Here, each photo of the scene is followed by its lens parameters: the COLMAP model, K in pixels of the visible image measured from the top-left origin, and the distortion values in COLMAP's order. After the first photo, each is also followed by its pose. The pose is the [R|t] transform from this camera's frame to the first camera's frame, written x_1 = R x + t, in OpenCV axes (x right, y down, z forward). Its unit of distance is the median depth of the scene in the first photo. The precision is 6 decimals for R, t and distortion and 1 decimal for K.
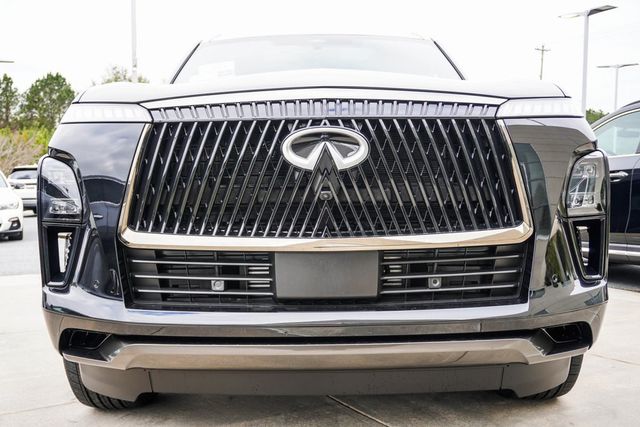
lens RADIAL K [[687.5, 0, 316.7], [0, 687.5, 216.4], [0, 0, 1]] dist [0.046233, 0.000000]
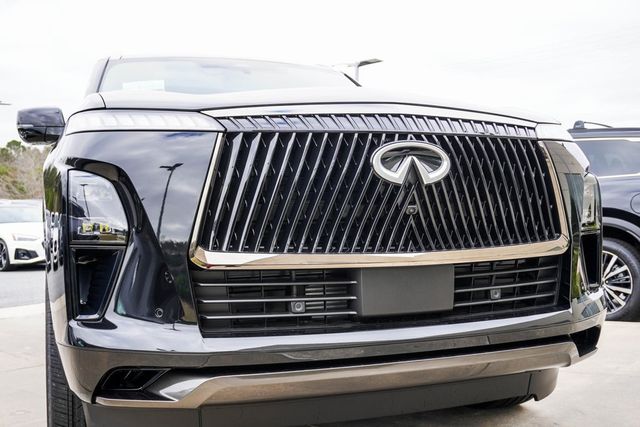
lens RADIAL K [[687.5, 0, 318.3], [0, 687.5, 212.2], [0, 0, 1]] dist [0.046233, 0.000000]
pose [[0.942144, -0.002351, 0.335201, -0.429531], [0.022692, 0.998129, -0.056778, 0.025828], [-0.334440, 0.061100, 0.940434, 0.101215]]
